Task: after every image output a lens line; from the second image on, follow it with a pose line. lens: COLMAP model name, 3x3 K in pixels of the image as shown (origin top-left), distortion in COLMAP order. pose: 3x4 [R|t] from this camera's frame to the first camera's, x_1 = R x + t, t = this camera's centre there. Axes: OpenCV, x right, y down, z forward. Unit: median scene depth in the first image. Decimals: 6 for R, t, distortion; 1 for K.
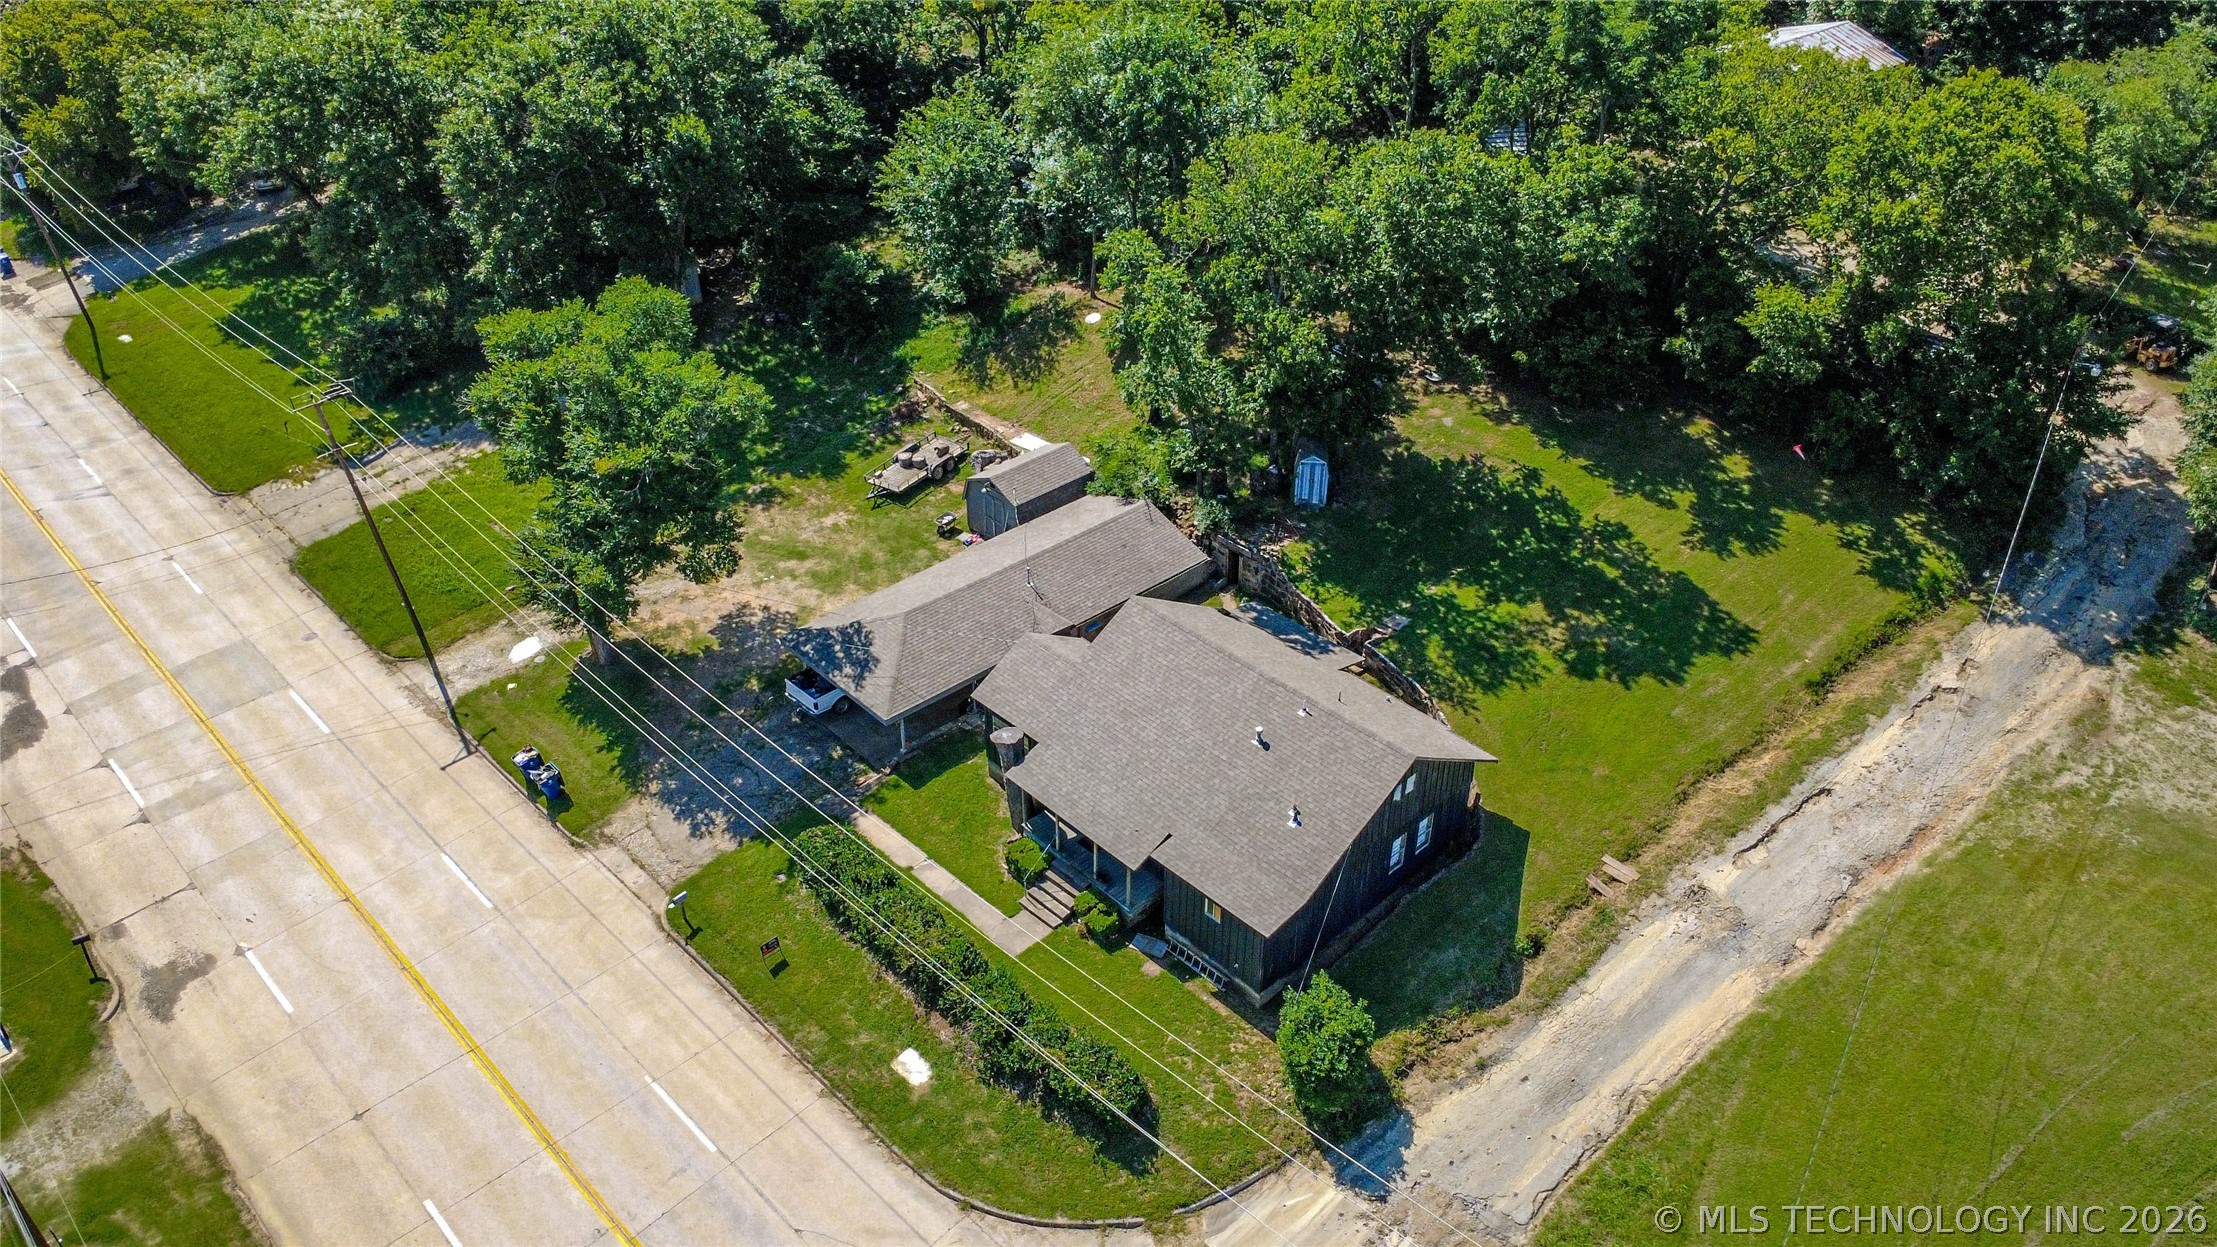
lens RADIAL K [[1615.6, 0, 1108.5], [0, 1615.6, 623.5], [0, 0, 1]] dist [0.004615, -0.002935]
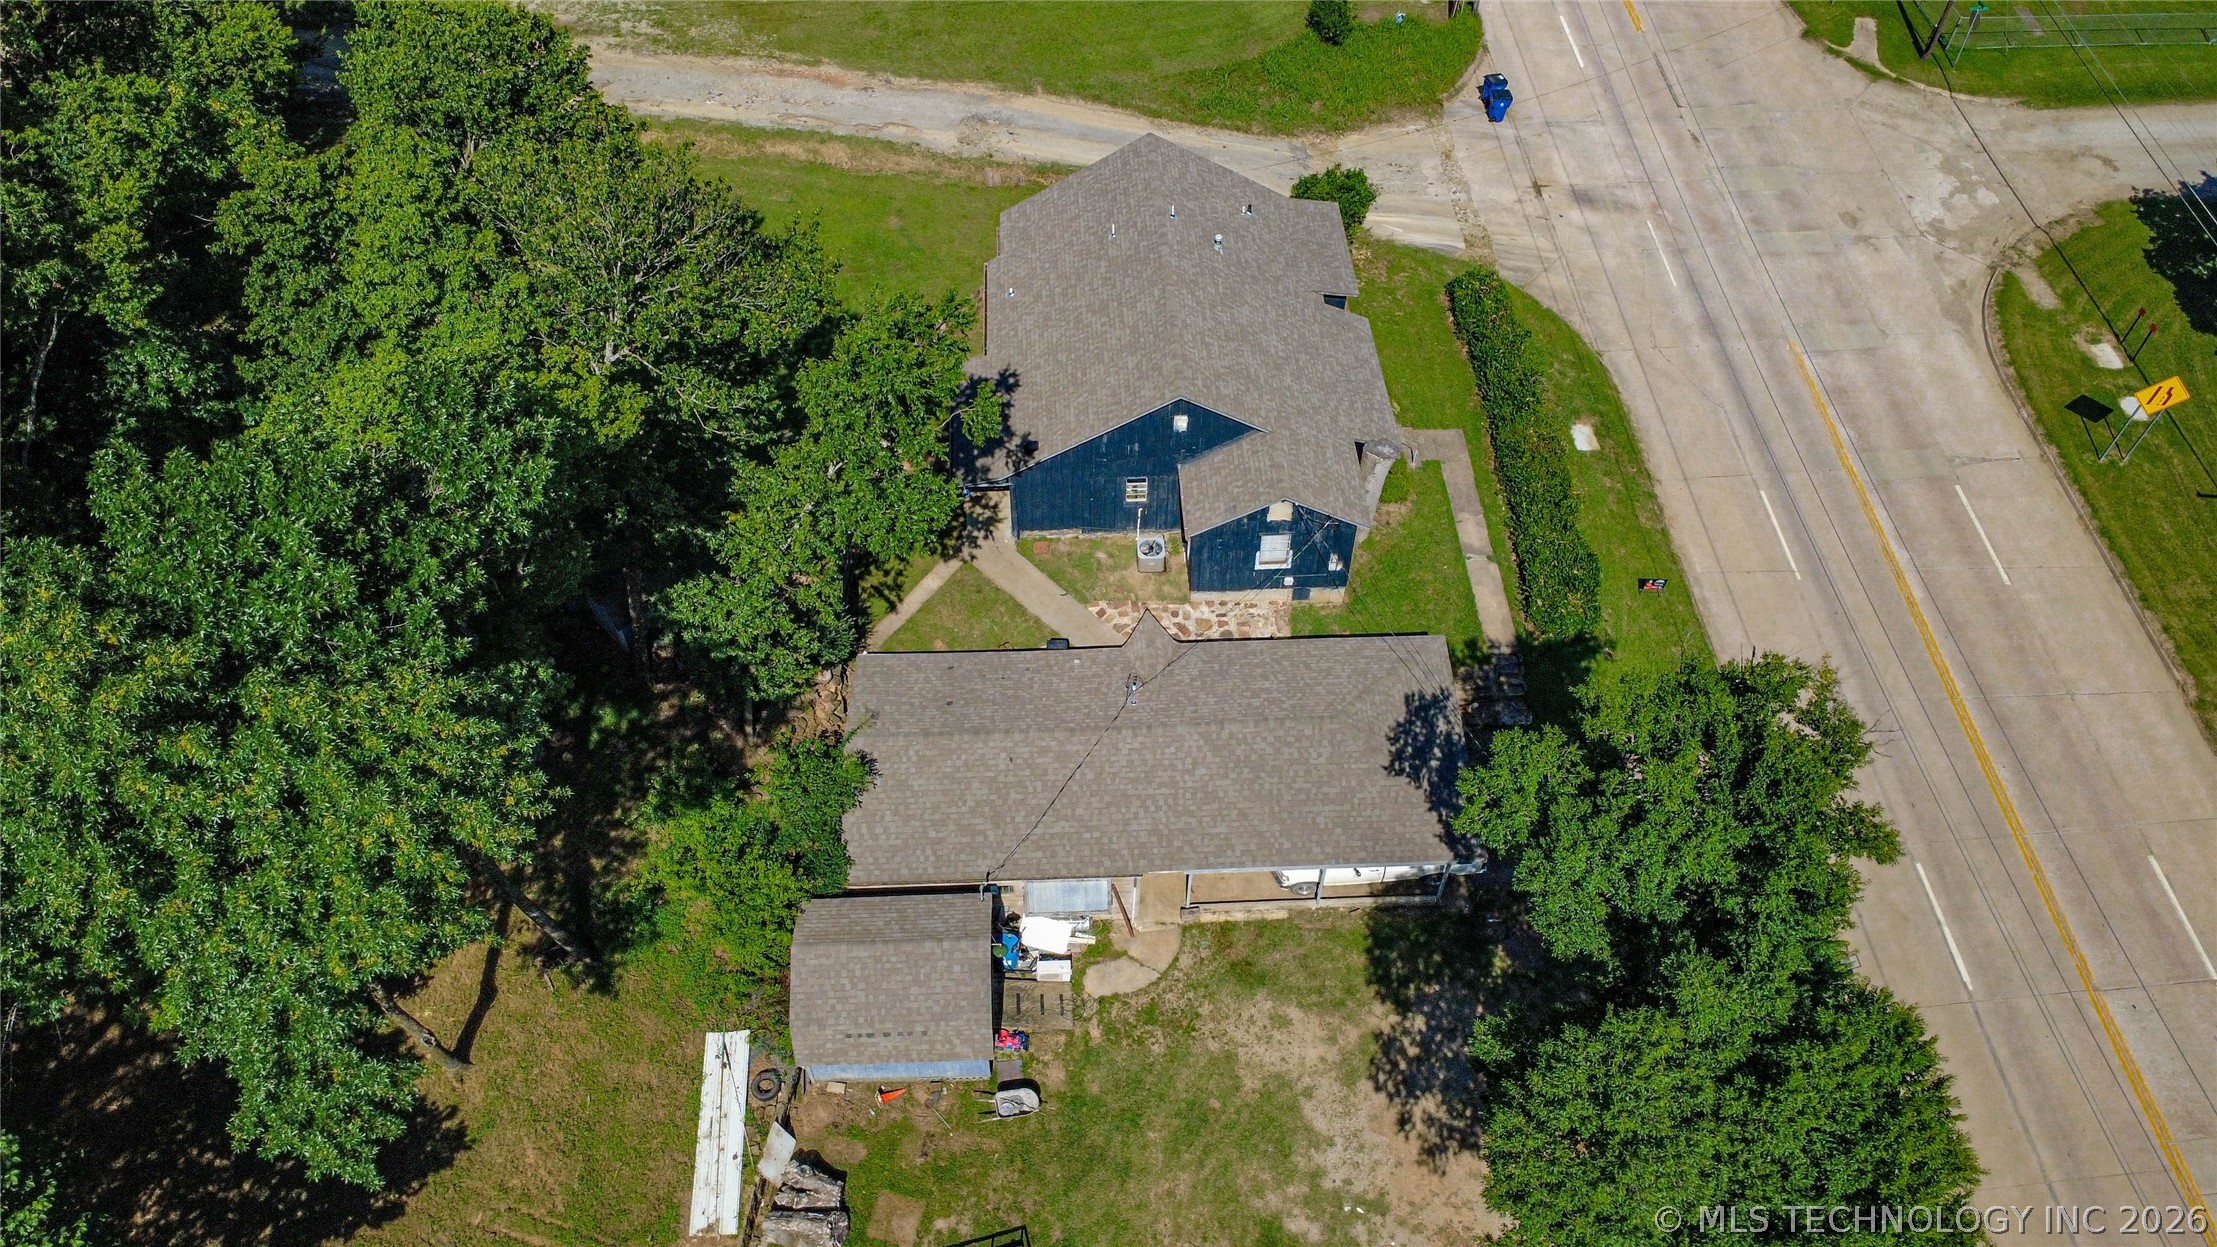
lens RADIAL K [[1615.6, 0, 1108.5], [0, 1615.6, 623.5], [0, 0, 1]] dist [0.004615, -0.002935]
pose [[-0.764881, -0.503710, 0.401540, -0.328610], [0.356335, 0.188440, 0.915159, -0.724624], [-0.536641, 0.843070, 0.035356, 1.062528]]
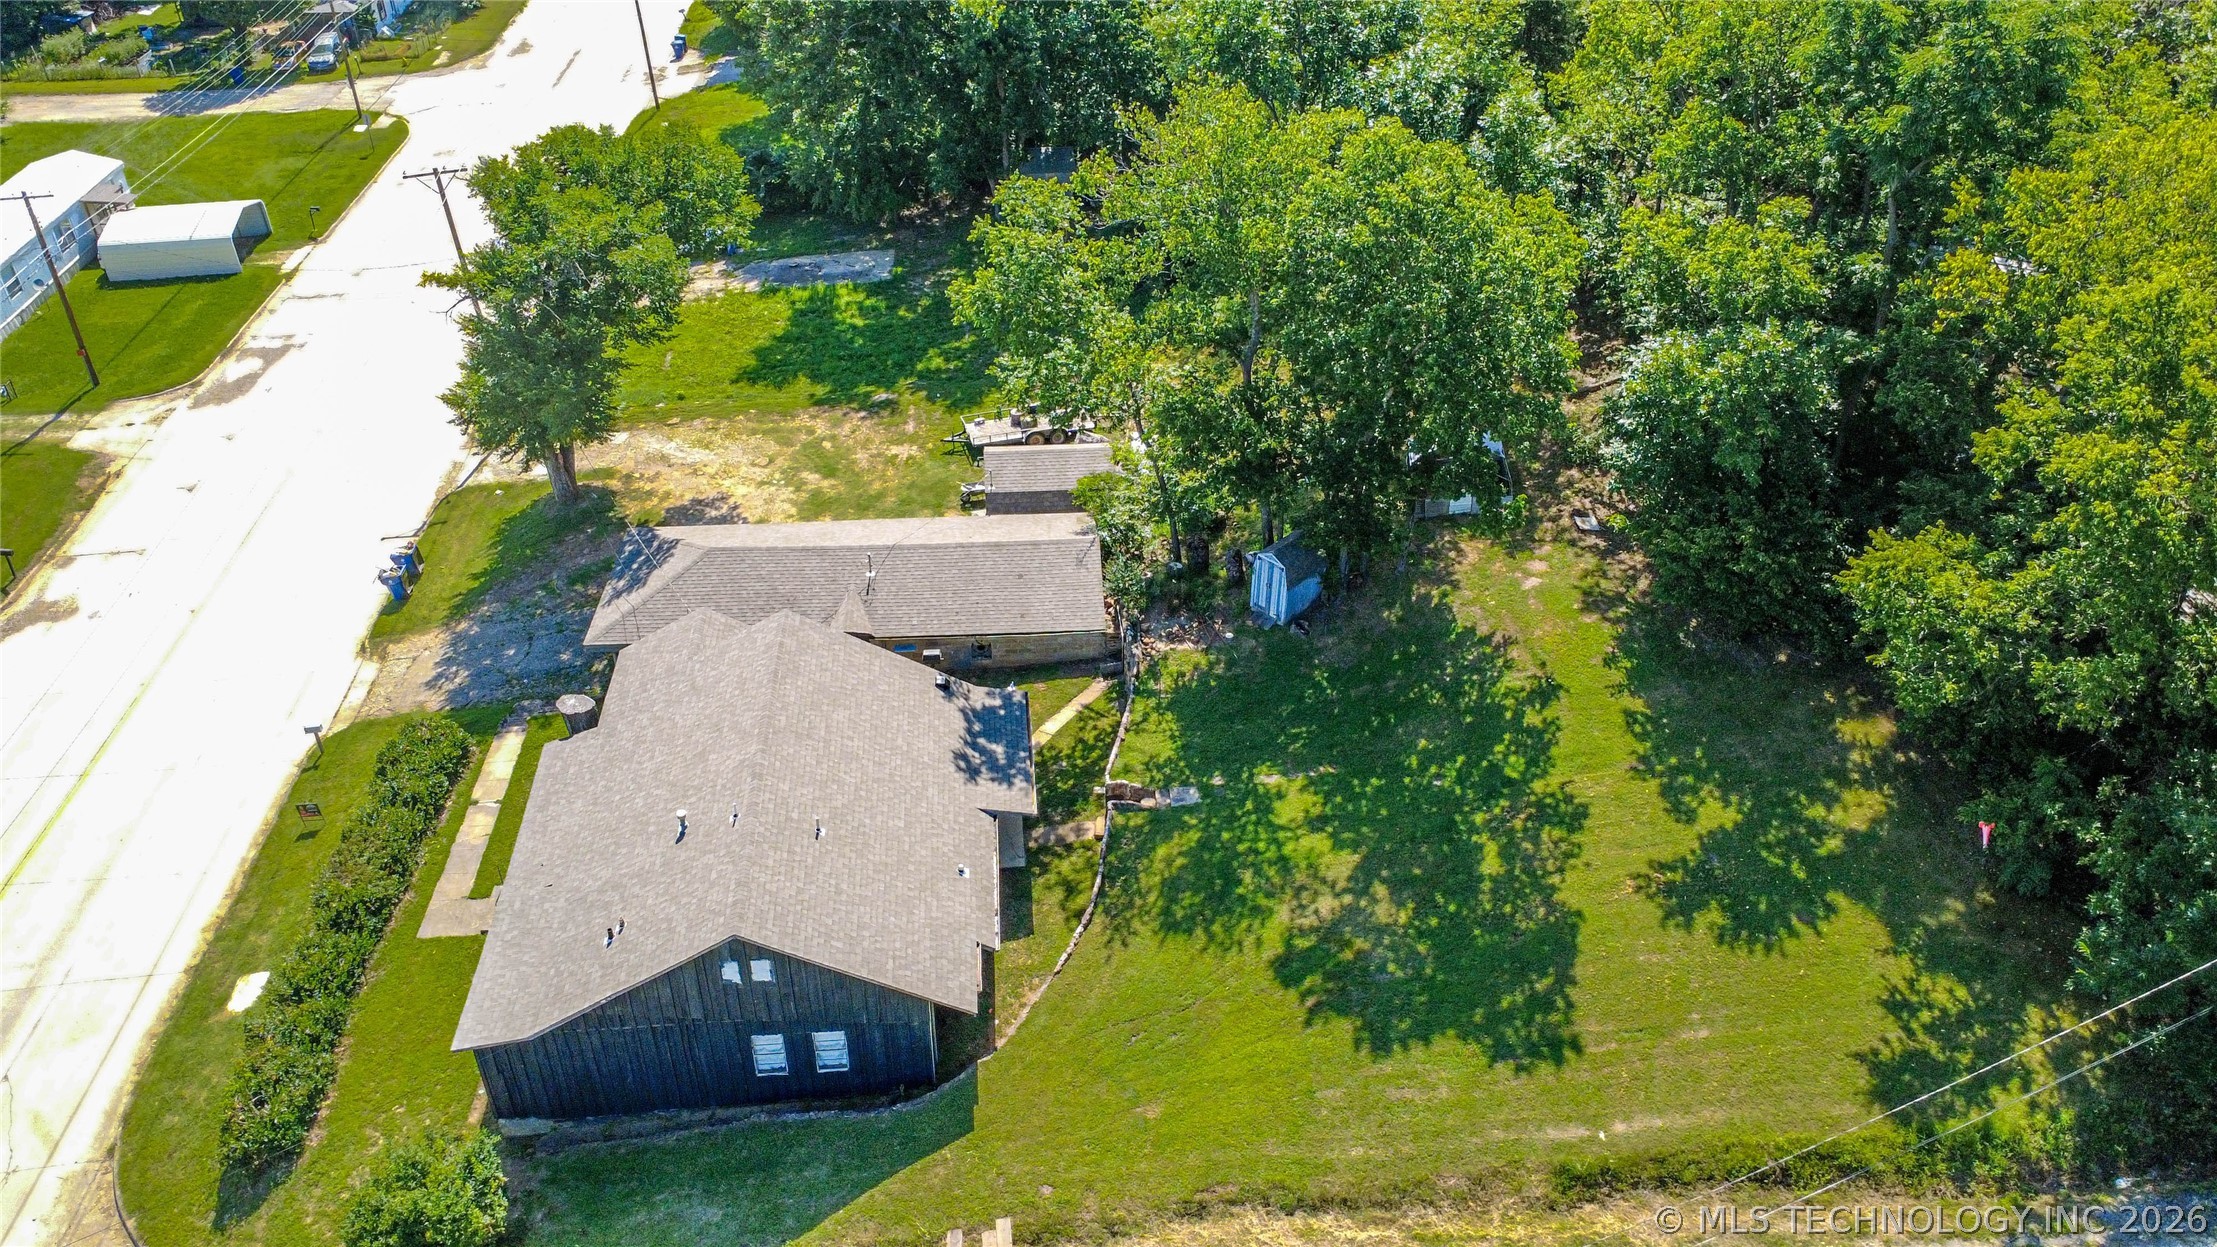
lens RADIAL K [[1615.6, 0, 1108.5], [0, 1615.6, 623.5], [0, 0, 1]] dist [0.004615, -0.002935]
pose [[0.778522, 0.361224, -0.513245, 0.534894], [-0.355405, 0.927752, 0.113855, -0.153333], [0.517292, 0.093771, 0.850656, 0.401755]]
